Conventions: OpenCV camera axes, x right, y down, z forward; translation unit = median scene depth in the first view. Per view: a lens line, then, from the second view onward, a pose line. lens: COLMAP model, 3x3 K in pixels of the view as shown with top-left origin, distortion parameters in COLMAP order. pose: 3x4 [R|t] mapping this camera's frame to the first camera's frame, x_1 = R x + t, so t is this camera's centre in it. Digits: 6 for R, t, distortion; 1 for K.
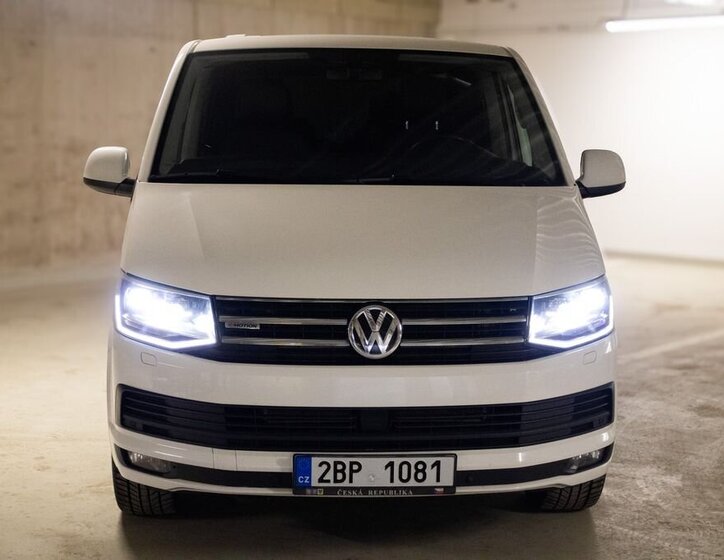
lens RADIAL K [[1242.9, 0, 361.4], [0, 1242.9, 282.0], [0, 0, 1]] dist [-0.131576, 0.000000]
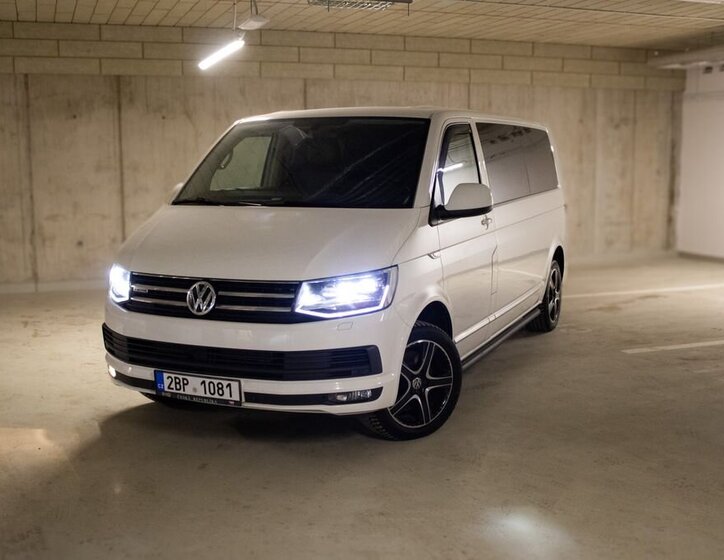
lens RADIAL K [[915.7, 0, 360.5], [0, 915.7, 275.7], [0, 0, 1]] dist [-0.141991, 0.000000]
pose [[0.873502, 0.039247, -0.485235, 0.753170], [-0.043919, 0.999034, 0.001743, 0.000465], [0.484835, 0.019789, 0.874382, 0.078551]]
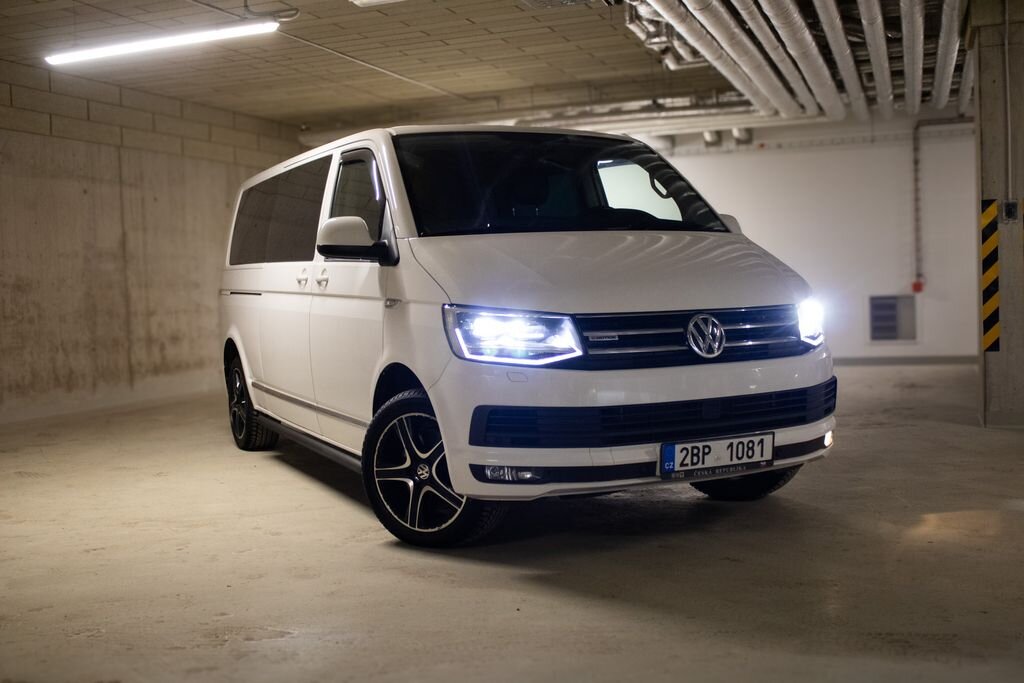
lens RADIAL K [[1112.3, 0, 514.5], [0, 1112.3, 342.8], [0, 0, 1]] dist [-0.072271, 0.000000]
pose [[0.927526, -0.063100, 0.368394, -0.552641], [0.094092, 0.993323, -0.066761, 0.100626], [-0.361721, 0.096585, 0.927270, 0.077903]]
